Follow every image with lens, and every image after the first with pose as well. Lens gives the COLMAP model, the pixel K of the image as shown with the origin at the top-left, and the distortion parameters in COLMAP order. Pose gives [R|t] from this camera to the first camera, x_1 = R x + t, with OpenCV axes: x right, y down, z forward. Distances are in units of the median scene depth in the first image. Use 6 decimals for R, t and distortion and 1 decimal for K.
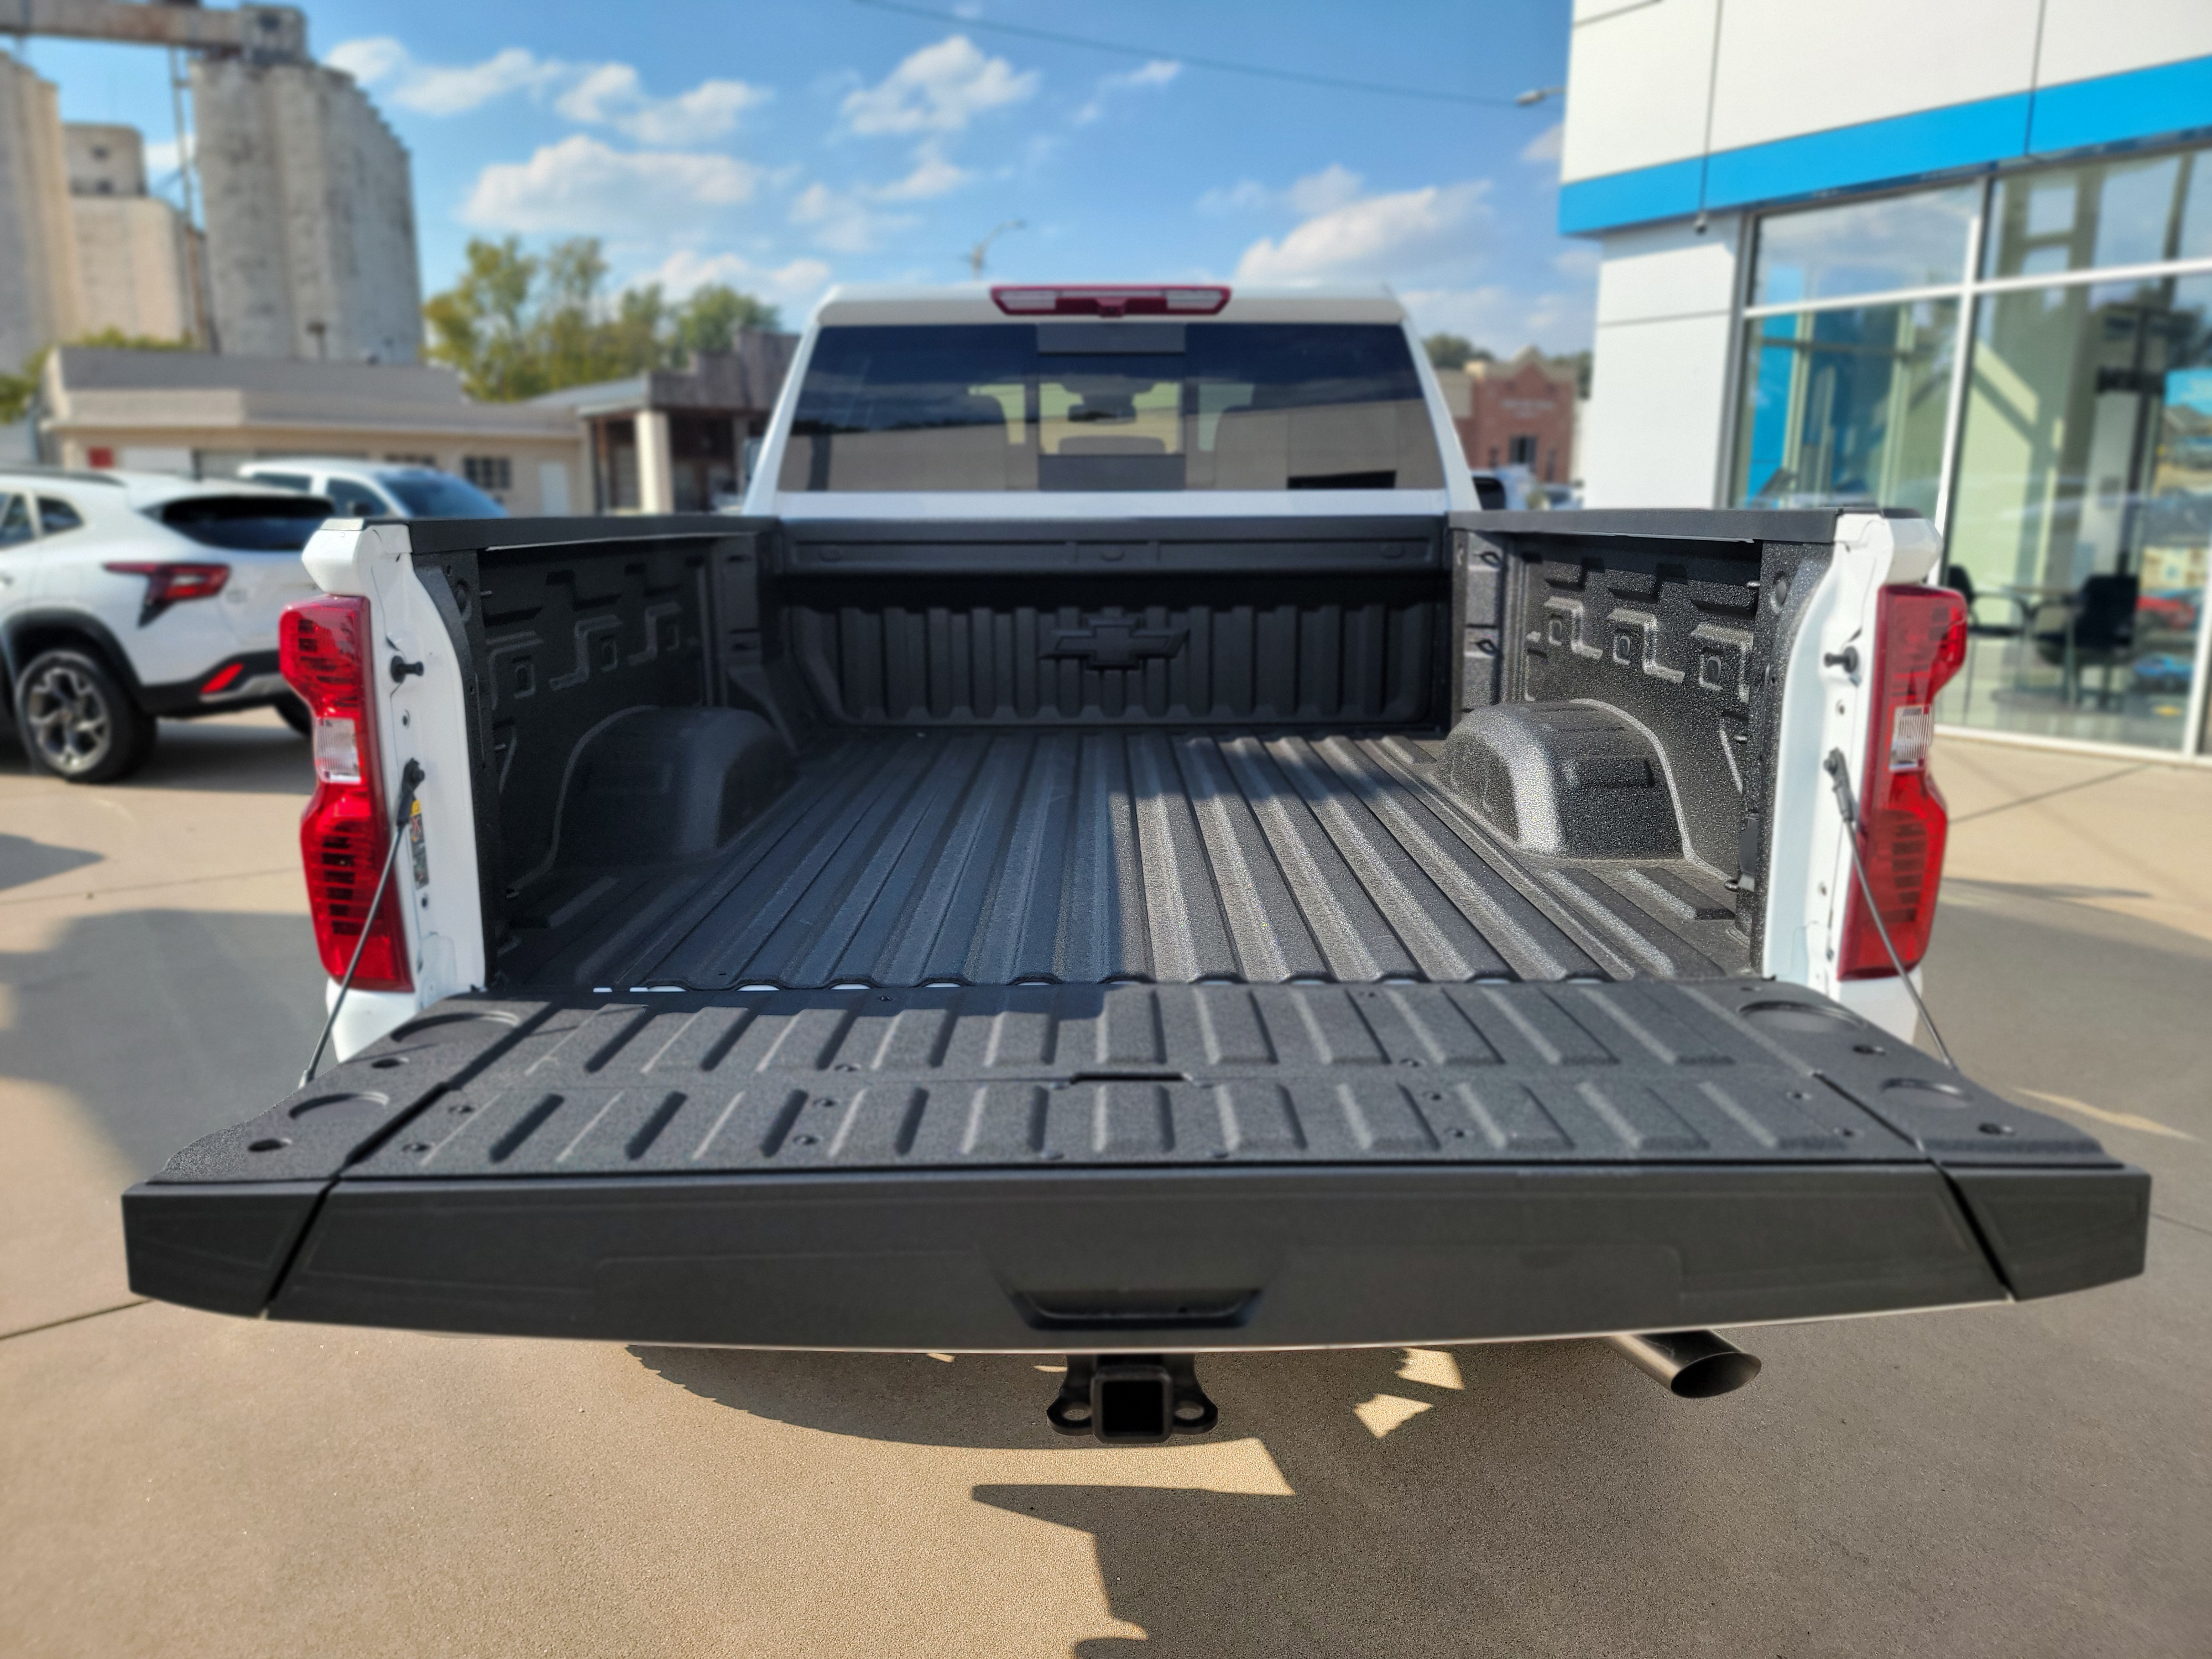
lens RADIAL K [[1568.3, 0, 1103.7], [0, 1568.3, 813.1], [0, 0, 1]] dist [0.050820, -0.046909]
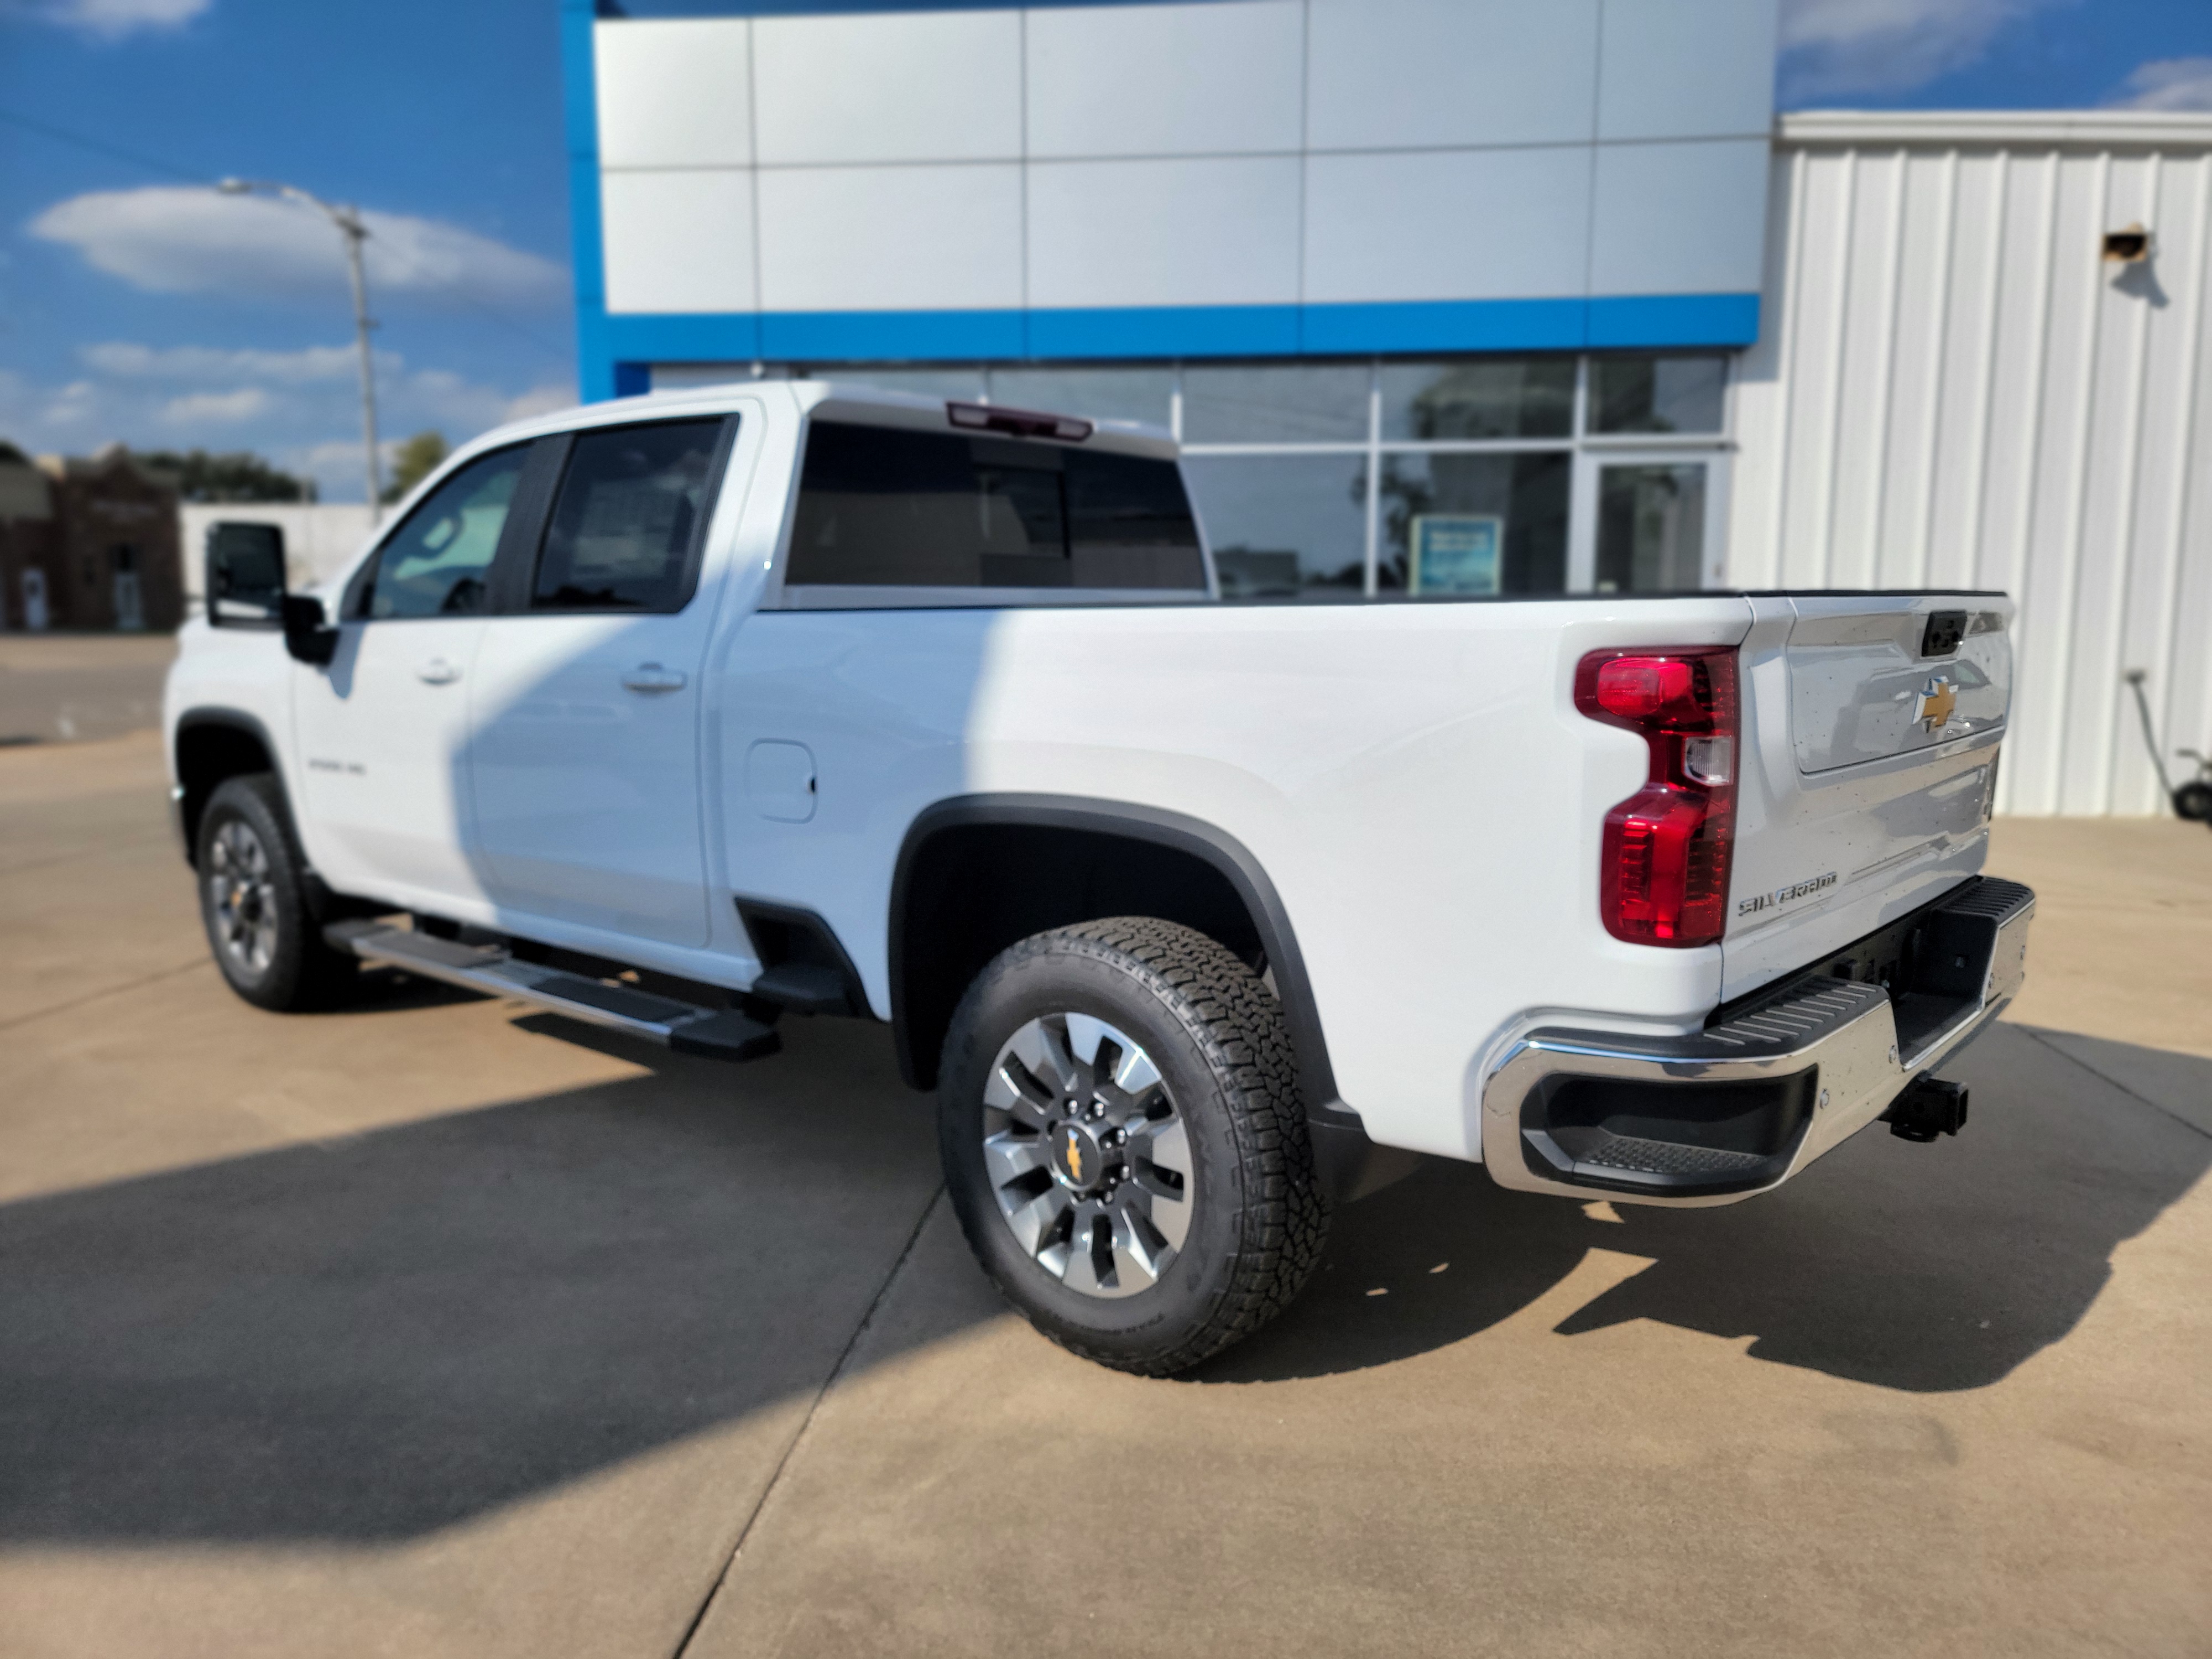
lens RADIAL K [[1584.3, 0, 1107.4], [0, 1584.3, 832.2], [0, 0, 1]] dist [0.038633, -0.009273]
pose [[0.645816, -0.098150, 0.757158, -0.839230], [0.146278, 0.989237, 0.003467, -0.028672], [-0.749349, 0.108517, 0.653222, 0.237050]]
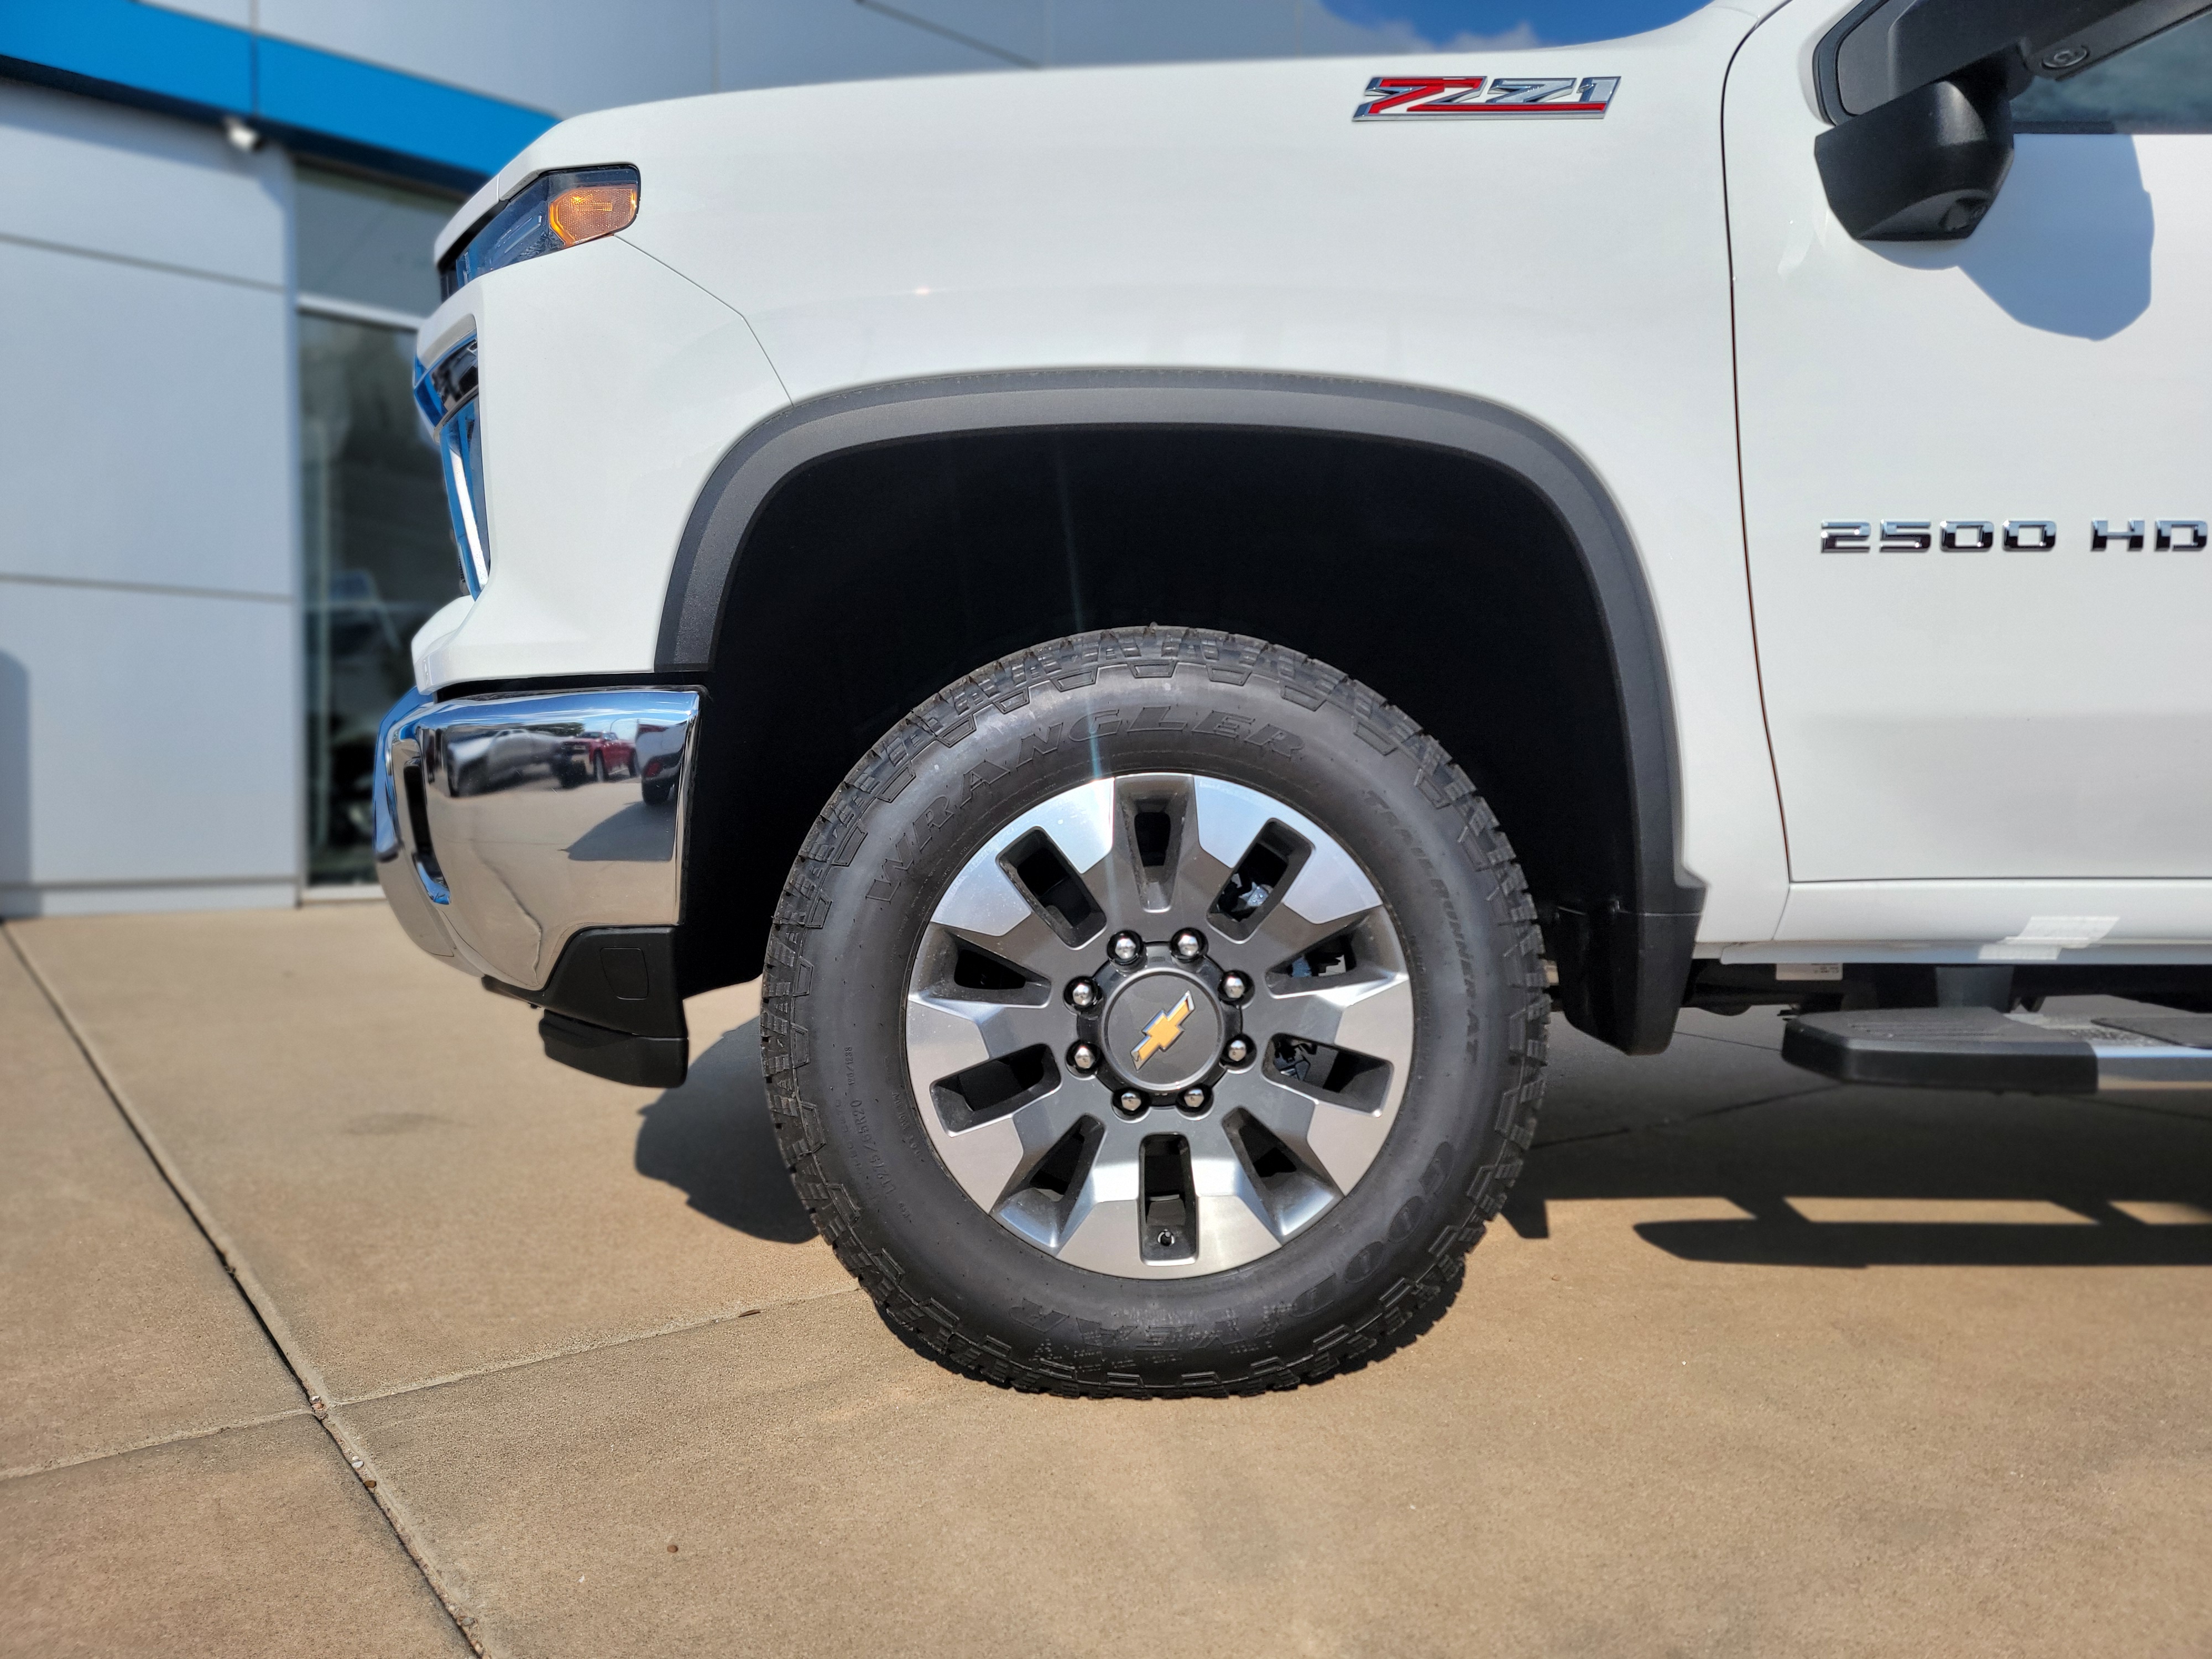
lens RADIAL K [[1584.3, 0, 1107.4], [0, 1584.3, 832.2], [0, 0, 1]] dist [0.038633, -0.009273]
pose [[-0.083105, -0.024761, 0.996233, -0.693907], [0.179989, 0.982877, 0.039444, -0.148100], [-0.980152, 0.182589, -0.077225, 1.796772]]
